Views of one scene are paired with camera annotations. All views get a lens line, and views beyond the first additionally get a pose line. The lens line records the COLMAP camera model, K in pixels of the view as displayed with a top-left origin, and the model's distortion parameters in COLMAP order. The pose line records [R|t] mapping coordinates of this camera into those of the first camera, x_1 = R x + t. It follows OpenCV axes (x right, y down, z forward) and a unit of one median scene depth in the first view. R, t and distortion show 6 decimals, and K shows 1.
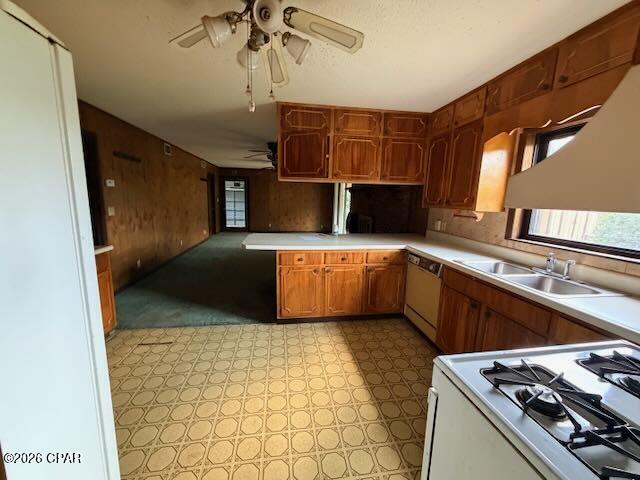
lens RADIAL K [[254.7, 0, 318.8], [0, 254.7, 238.2], [0, 0, 1]] dist [0.000182, 0.000041]
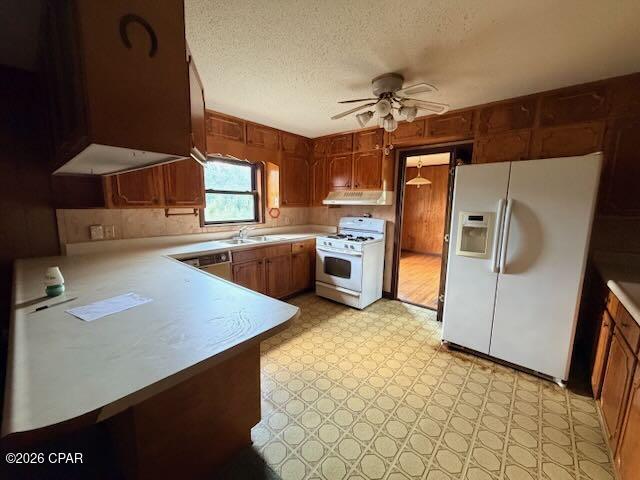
lens RADIAL K [[254.7, 0, 318.8], [0, 254.7, 238.2], [0, 0, 1]] dist [0.000182, 0.000041]
pose [[-0.645303, -0.143959, 0.750240, -0.811758], [0.087516, 0.961687, 0.259807, -0.272627], [-0.758898, 0.233312, -0.607980, 1.540253]]
